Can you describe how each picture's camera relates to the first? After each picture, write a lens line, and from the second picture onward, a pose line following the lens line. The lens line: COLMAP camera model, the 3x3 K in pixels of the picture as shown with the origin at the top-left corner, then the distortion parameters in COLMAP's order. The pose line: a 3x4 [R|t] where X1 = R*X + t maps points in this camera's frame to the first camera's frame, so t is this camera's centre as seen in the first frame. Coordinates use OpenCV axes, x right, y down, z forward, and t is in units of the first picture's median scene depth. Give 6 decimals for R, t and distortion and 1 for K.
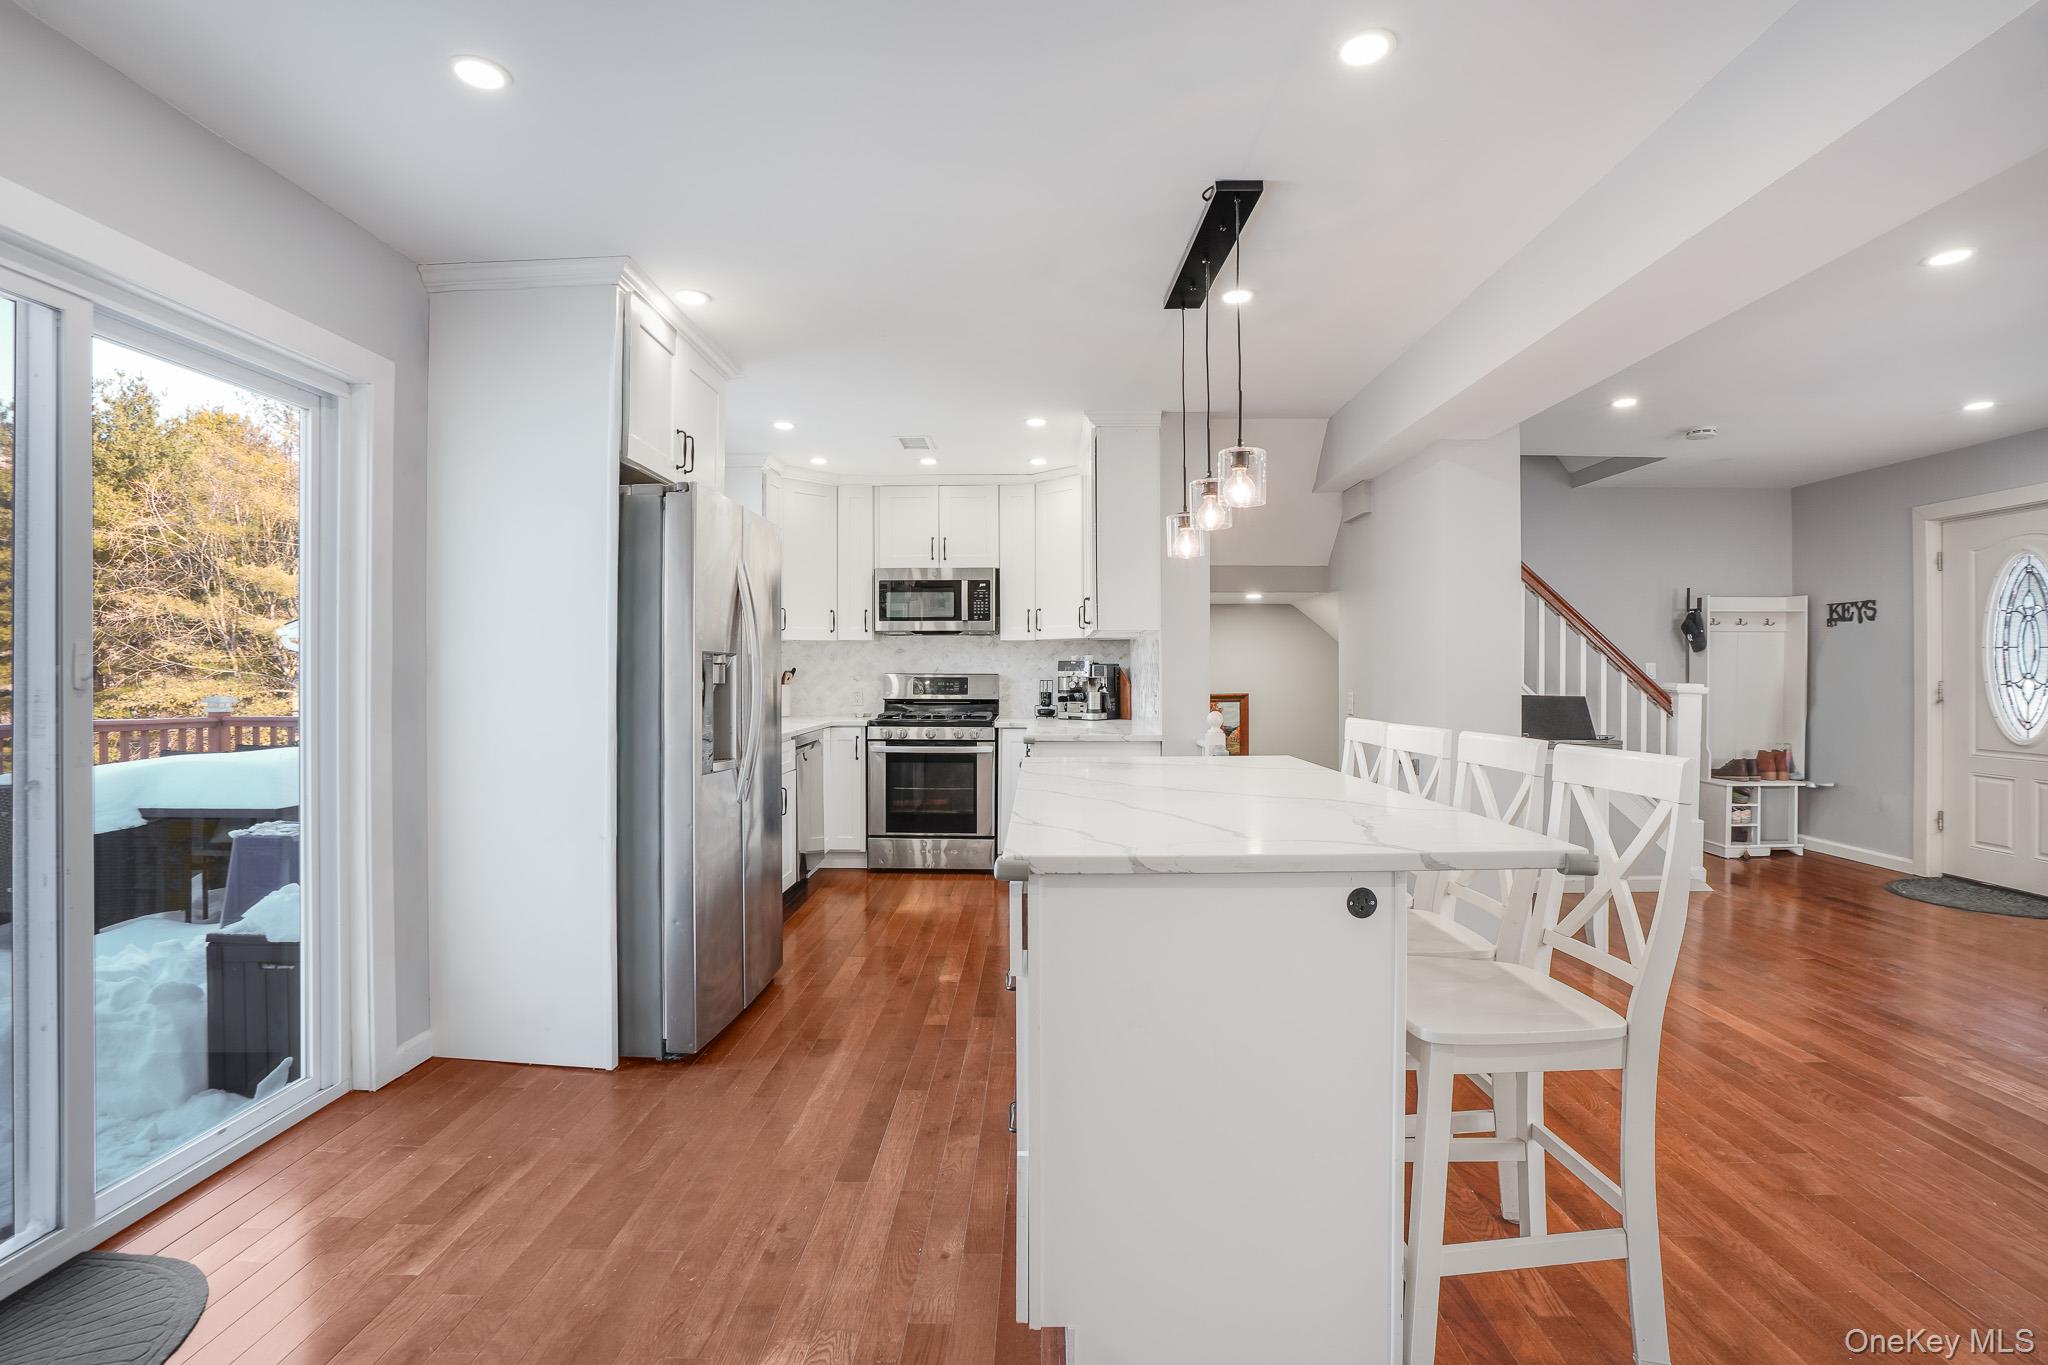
lens RADIAL K [[957.1, 0, 1031.7], [0, 957.1, 664.5], [0, 0, 1]] dist [-0.076390, 0.031665]
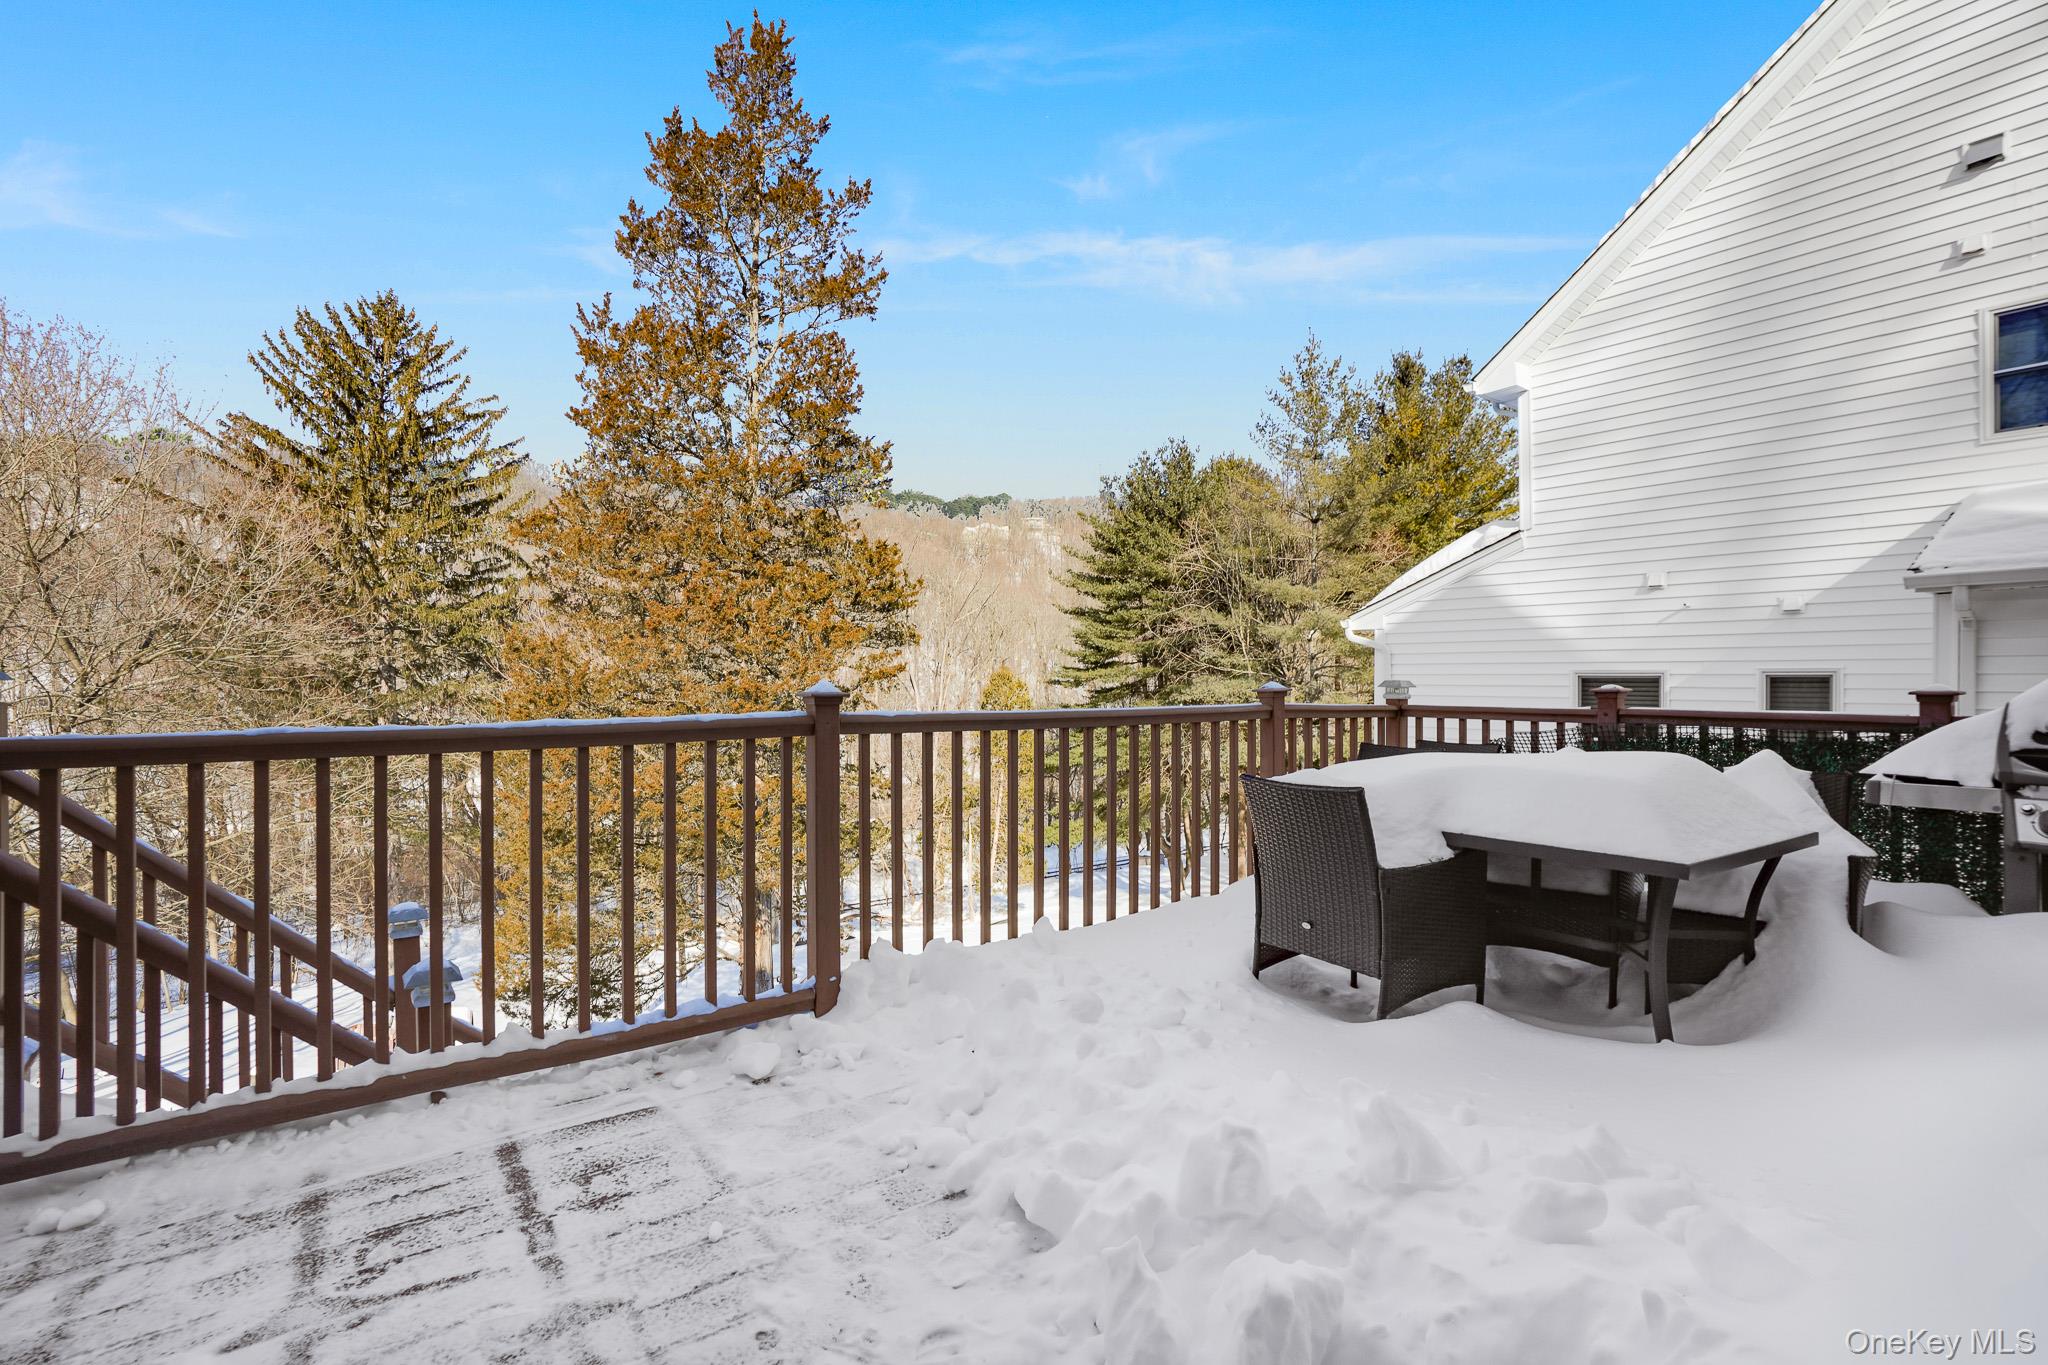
lens RADIAL K [[920.0, 0, 1024.0], [0, 920.0, 682.5], [0, 0, 1]] dist [-0.054202, 0.000312]
pose [[0.604309, 0.005917, -0.796728, -0.434313], [0.004819, 0.999927, 0.011081, 0.026581], [0.796736, -0.010536, 0.604236, 0.243905]]
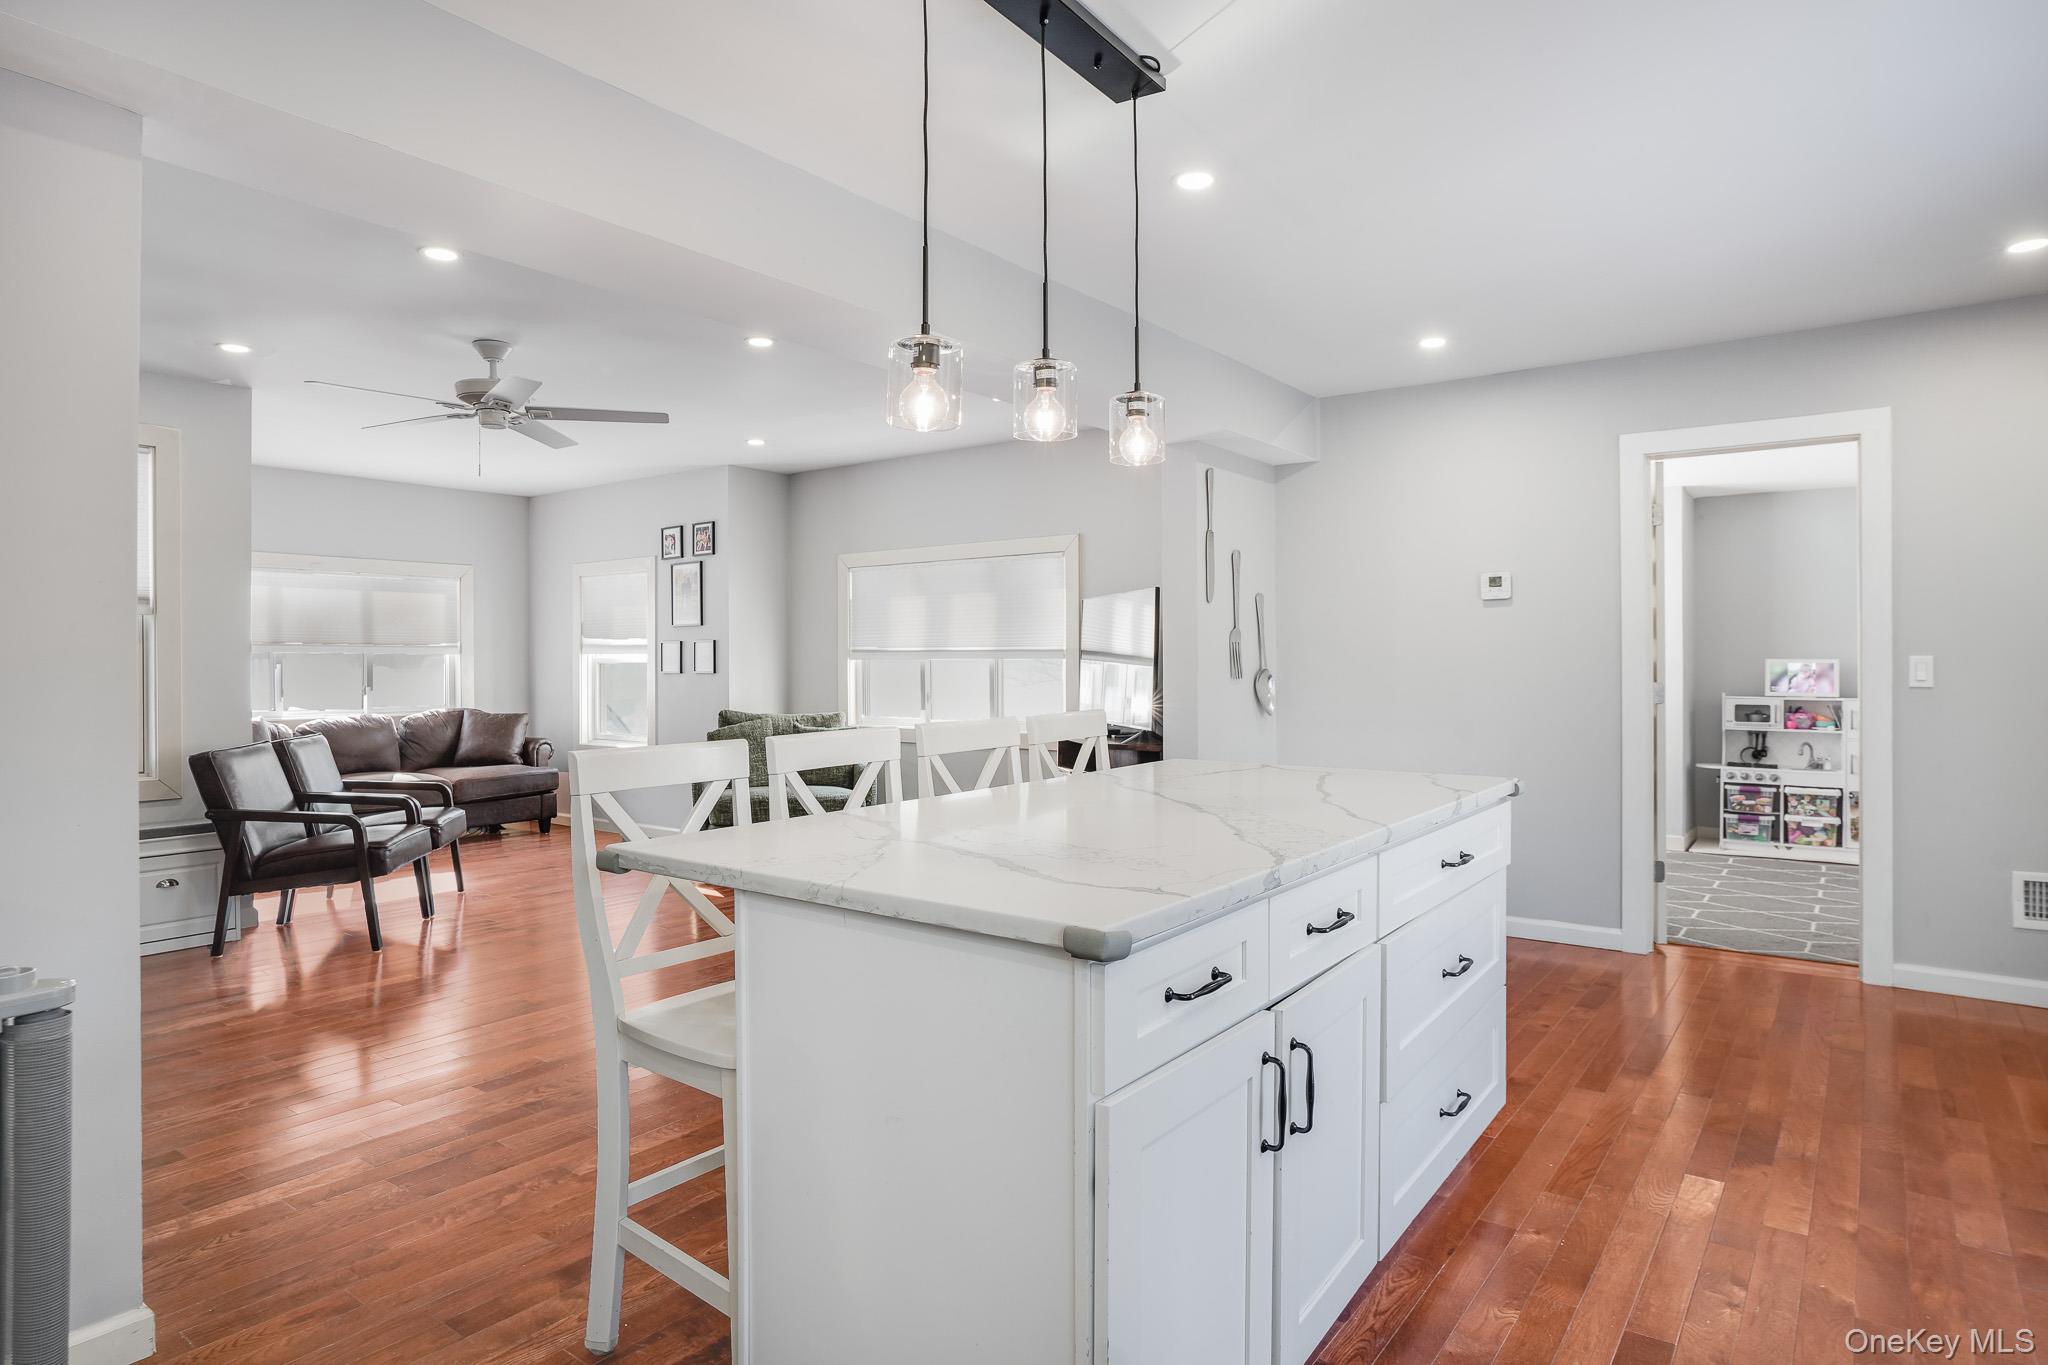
lens RADIAL K [[1128.1, 0, 1024.2], [0, 1128.1, 664.4], [0, 0, 1]] dist [-0.014087, 0.000890]
pose [[-0.805708, 0.001129, 0.592312, -0.119654], [-0.002977, 0.999978, -0.005955, 0.006816], [-0.592306, -0.006562, -0.805687, 0.753334]]
